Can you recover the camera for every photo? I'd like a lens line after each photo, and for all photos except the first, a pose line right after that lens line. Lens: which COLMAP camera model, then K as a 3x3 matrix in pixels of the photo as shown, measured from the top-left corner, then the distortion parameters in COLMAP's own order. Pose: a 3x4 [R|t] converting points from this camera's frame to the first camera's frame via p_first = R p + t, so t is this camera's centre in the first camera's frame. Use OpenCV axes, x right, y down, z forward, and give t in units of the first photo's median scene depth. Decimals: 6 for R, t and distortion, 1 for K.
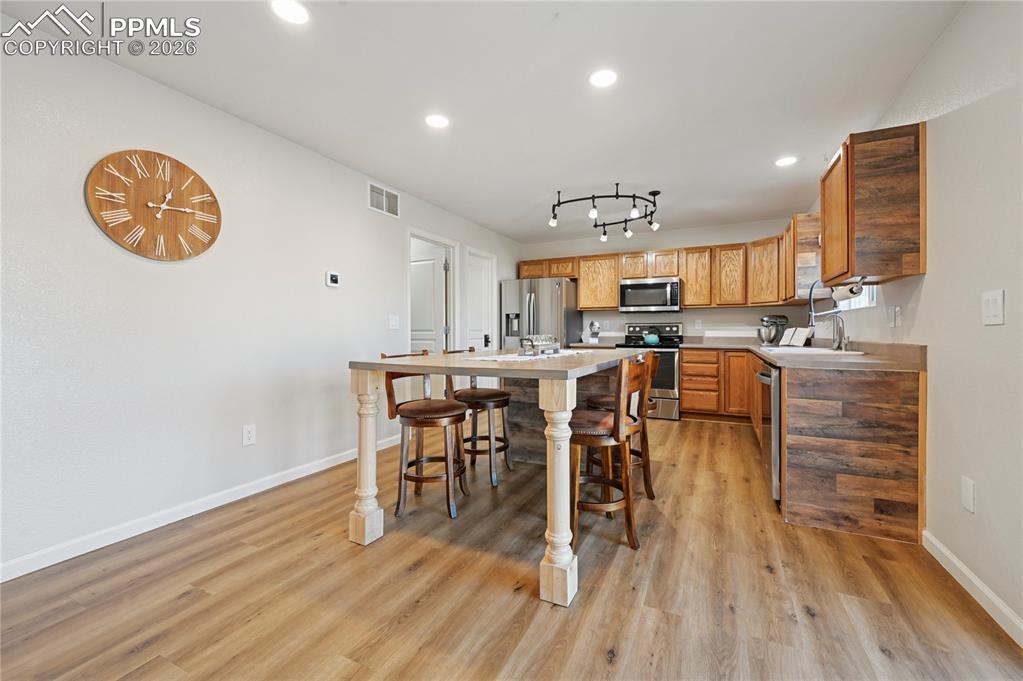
lens RADIAL K [[405.6, 0, 529.9], [0, 405.6, 331.8], [0, 0, 1]] dist [-0.001276, -0.000316]
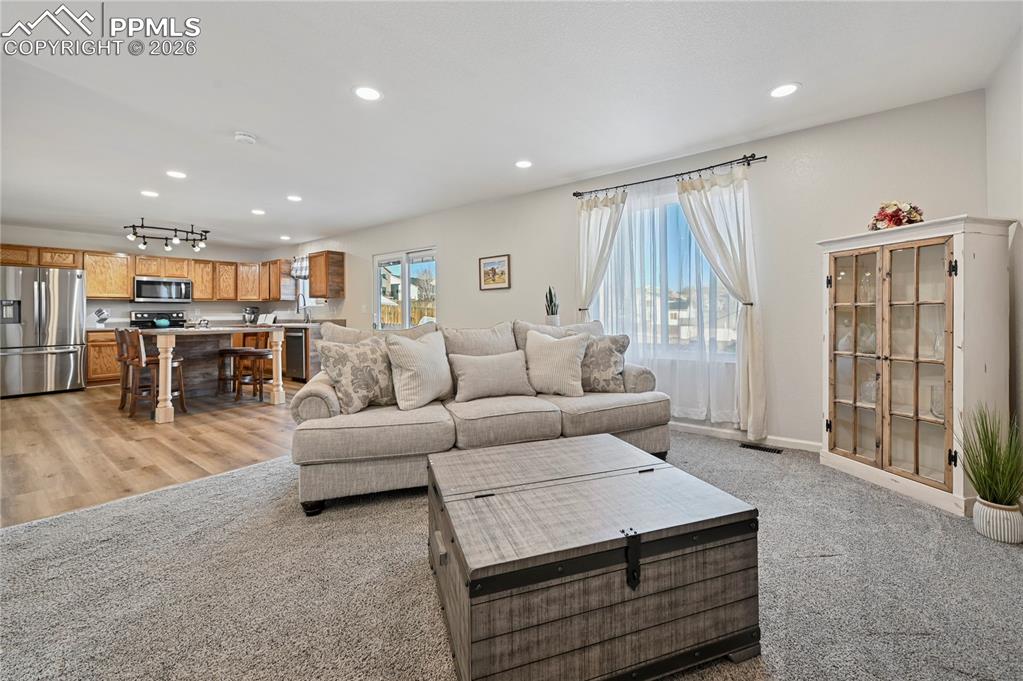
lens RADIAL K [[424.6, 0, 526.8], [0, 424.6, 310.4], [0, 0, 1]] dist [0.000229, -0.000372]
pose [[0.207672, 0.006861, 0.978174, -1.136547], [0.011886, 0.999884, -0.009537, 0.005863], [-0.978126, 0.013607, 0.207567, -0.632522]]
